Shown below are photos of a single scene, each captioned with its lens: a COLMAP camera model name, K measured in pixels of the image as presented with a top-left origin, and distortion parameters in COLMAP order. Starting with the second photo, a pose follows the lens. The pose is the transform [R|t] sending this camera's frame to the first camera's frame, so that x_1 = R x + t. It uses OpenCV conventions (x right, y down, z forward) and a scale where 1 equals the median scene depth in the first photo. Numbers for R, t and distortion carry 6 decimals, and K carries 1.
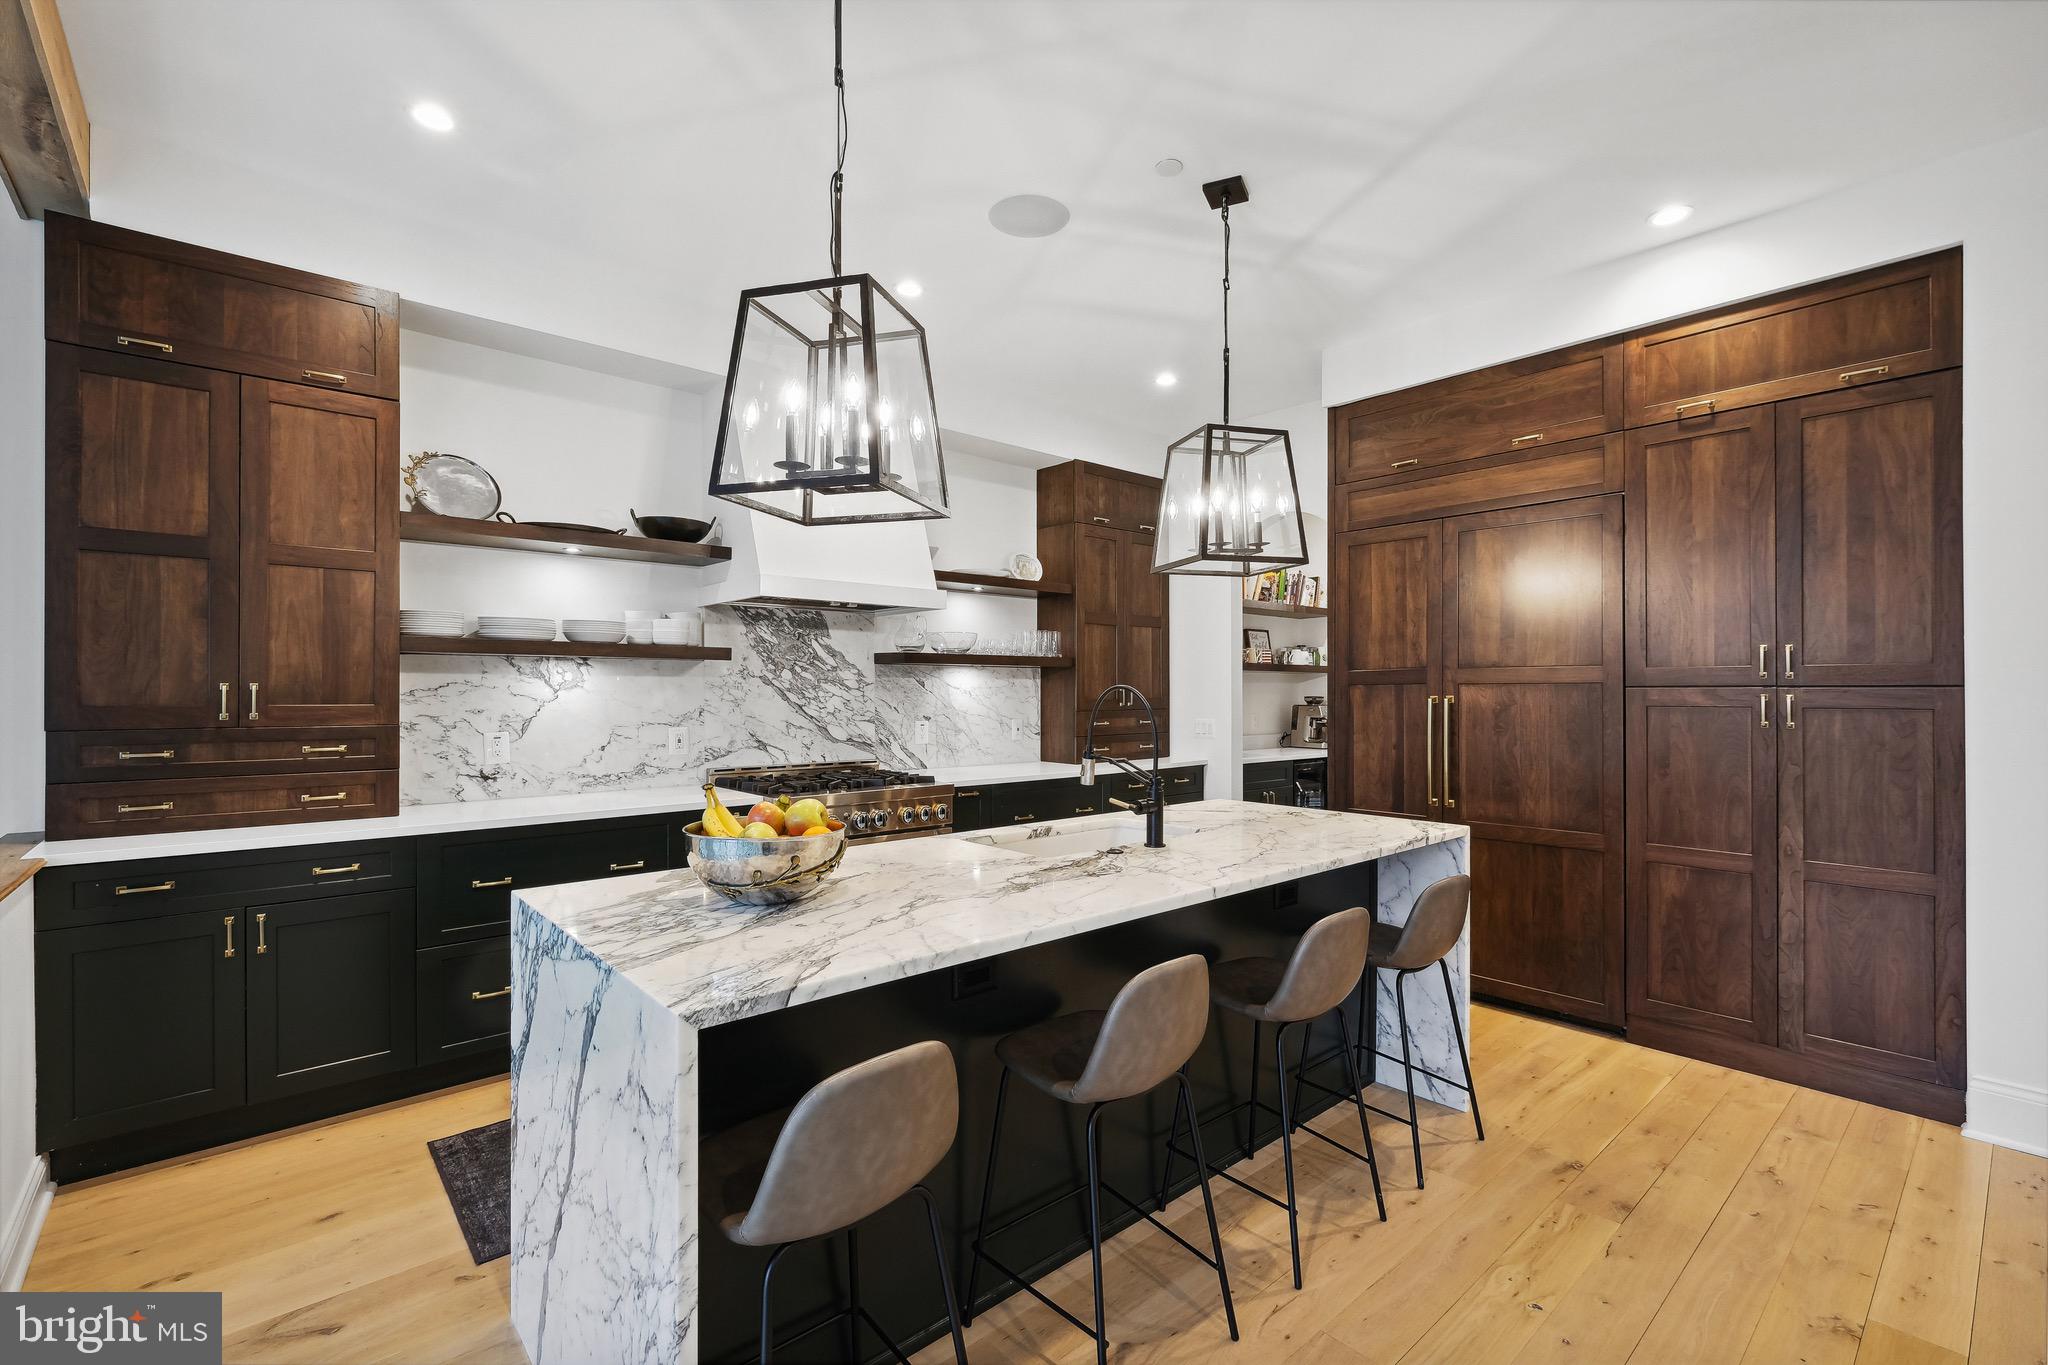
lens RADIAL K [[893.9, 0, 1045.7], [0, 893.9, 686.7], [0, 0, 1]] dist [-0.003161, -0.000975]
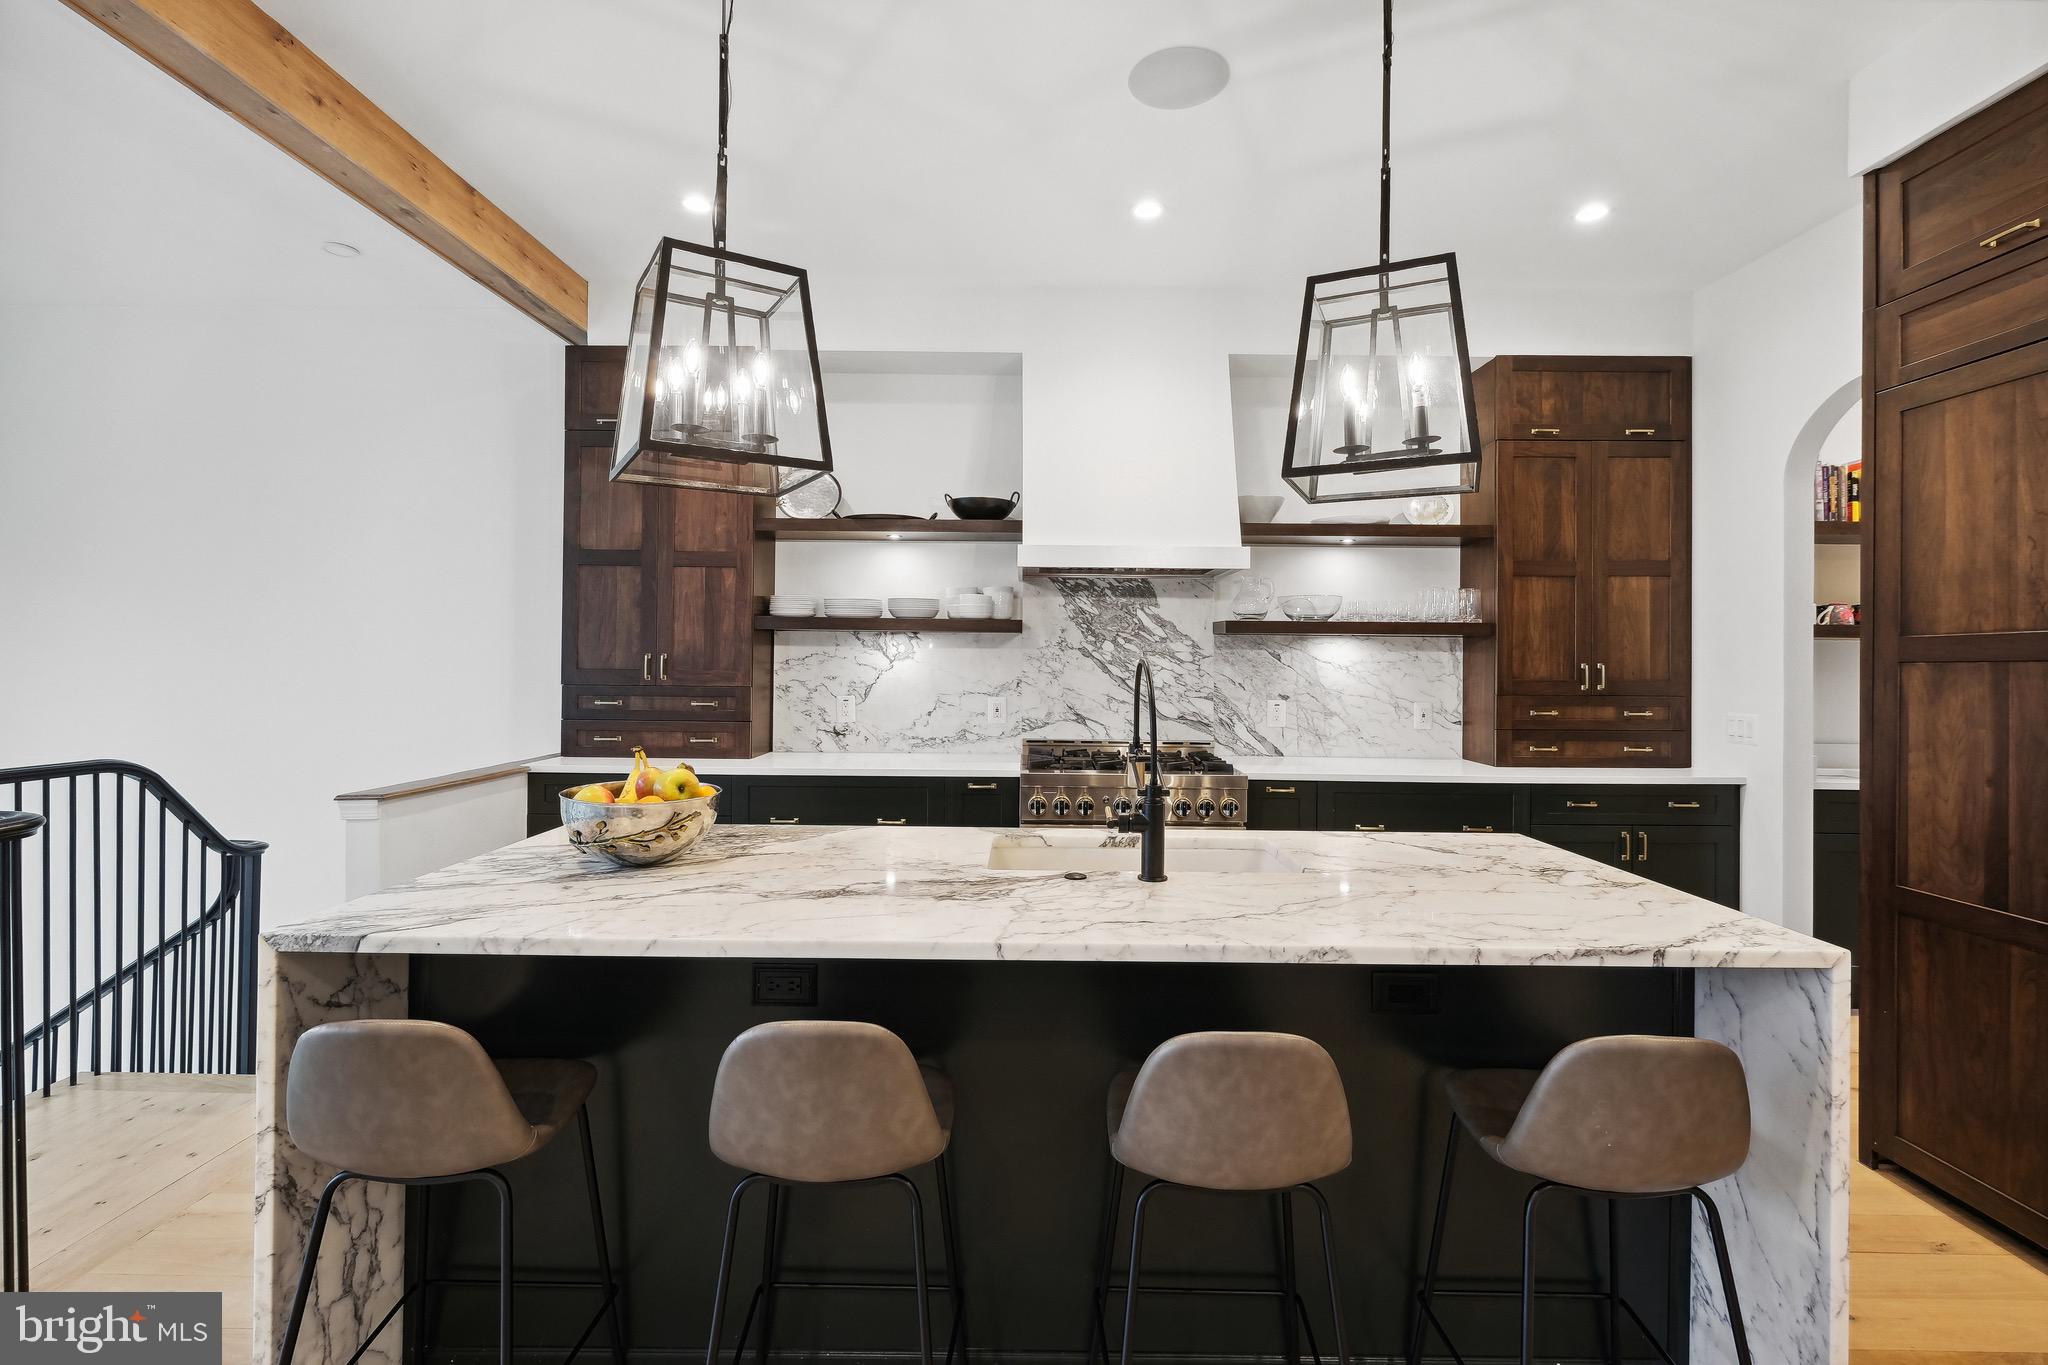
lens RADIAL K [[916.7, 0, 1033.3], [0, 916.7, 655.5], [0, 0, 1]] dist [-0.003769, -0.000113]
pose [[0.741687, 0.003724, -0.670736, 0.364985], [-0.006950, 0.999974, -0.002134, -0.001323], [0.670711, 0.006245, 0.741693, 0.250444]]
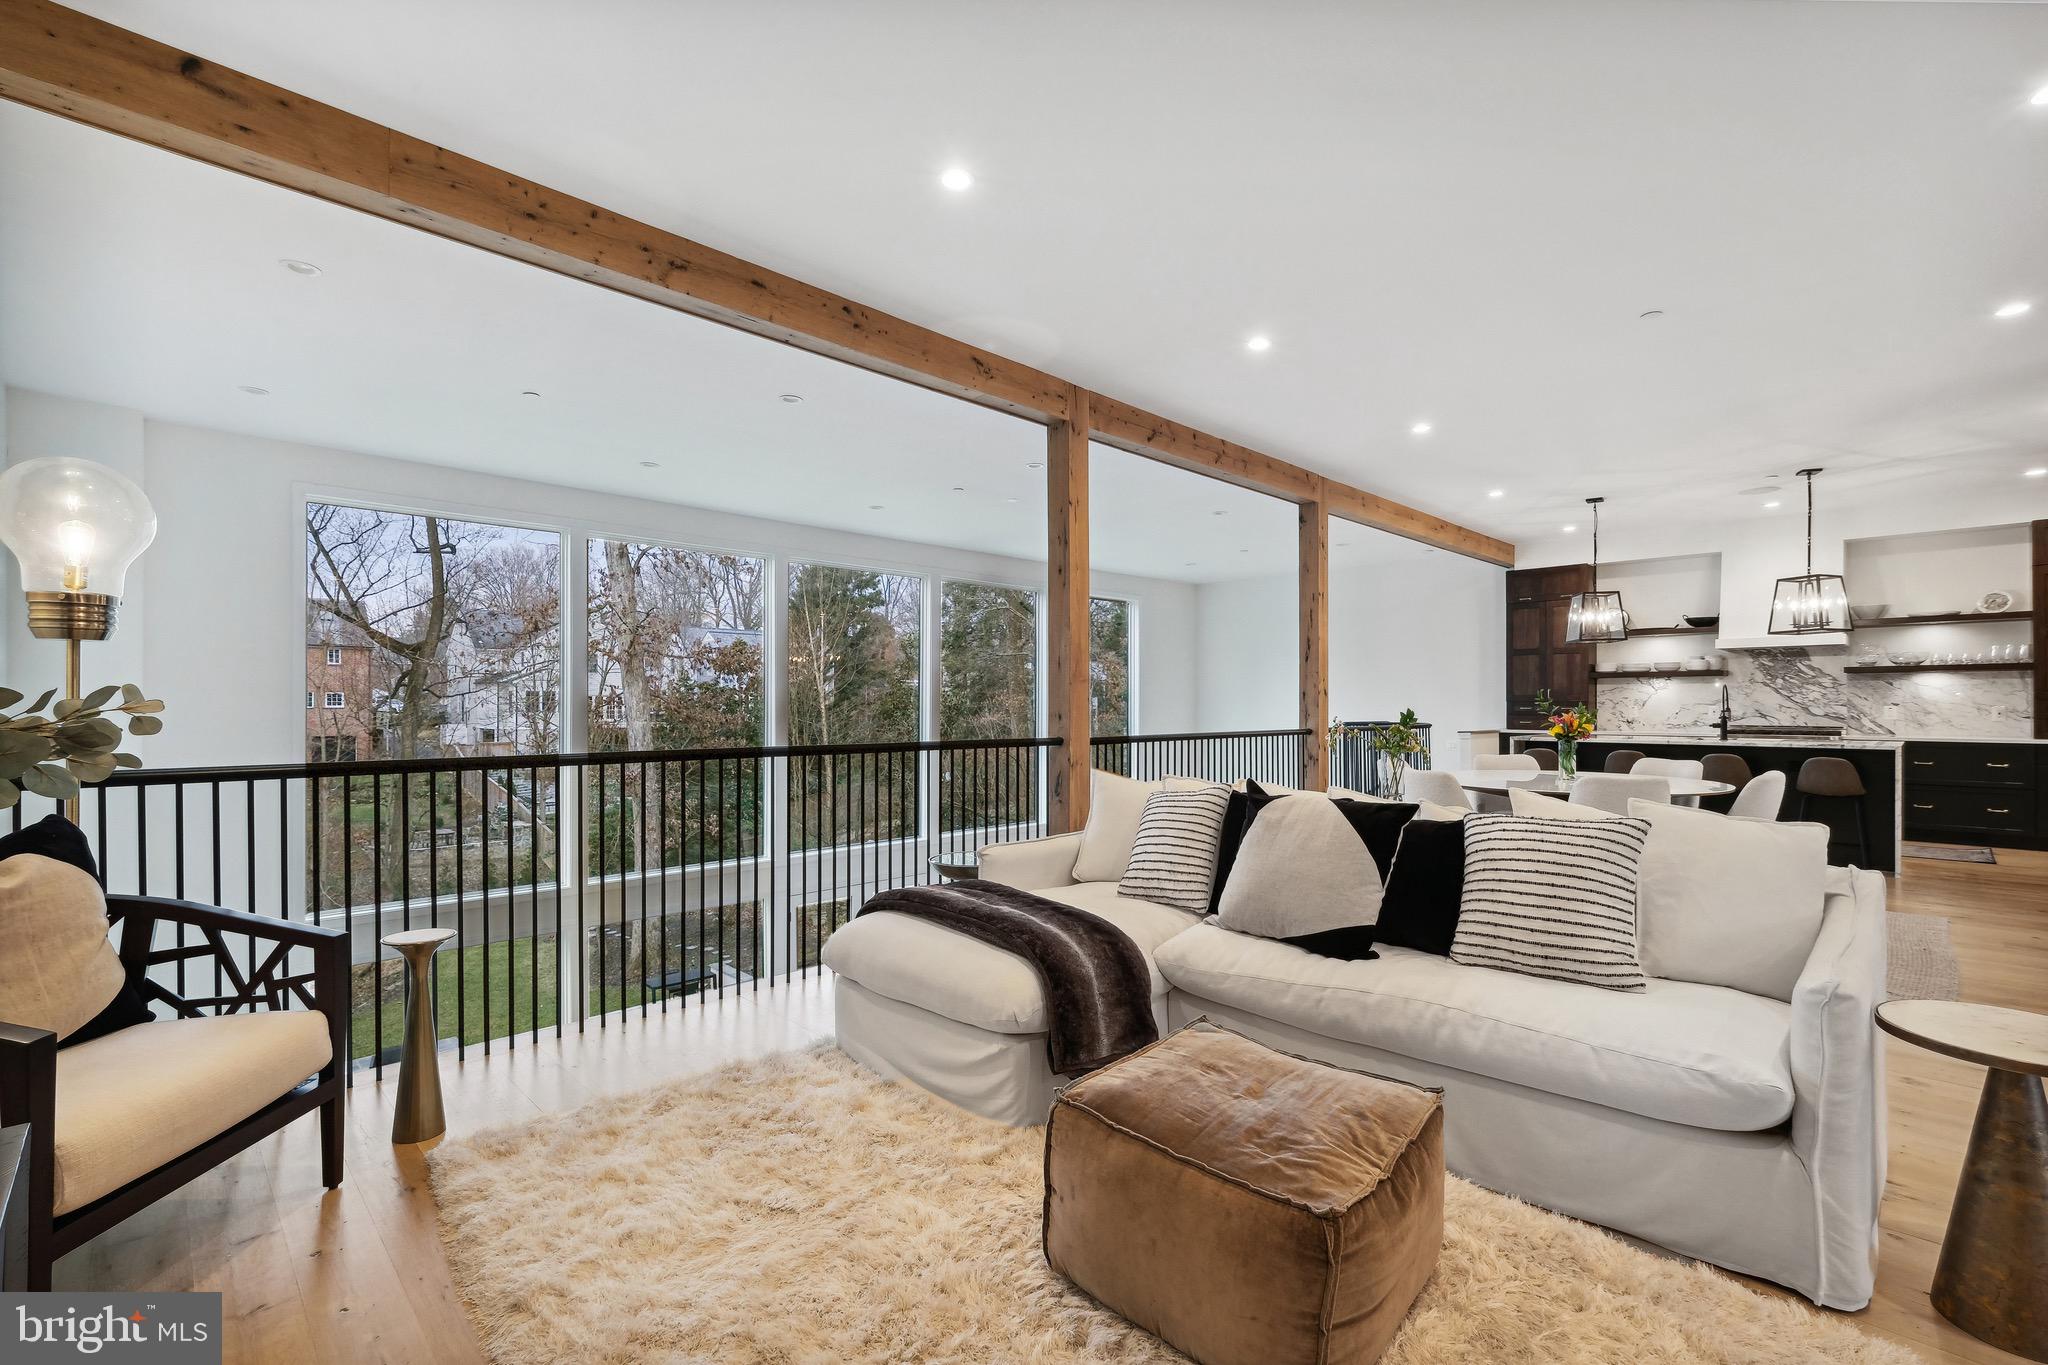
lens RADIAL K [[900.2, 0, 1051.8], [0, 900.2, 703.9], [0, 0, 1]] dist [-0.001973, 0.000433]
pose [[0.060605, -0.000397, -0.998162, 1.900089], [0.005609, 0.999984, -0.000057, 0.033890], [0.998146, -0.005595, 0.060607, -0.879744]]
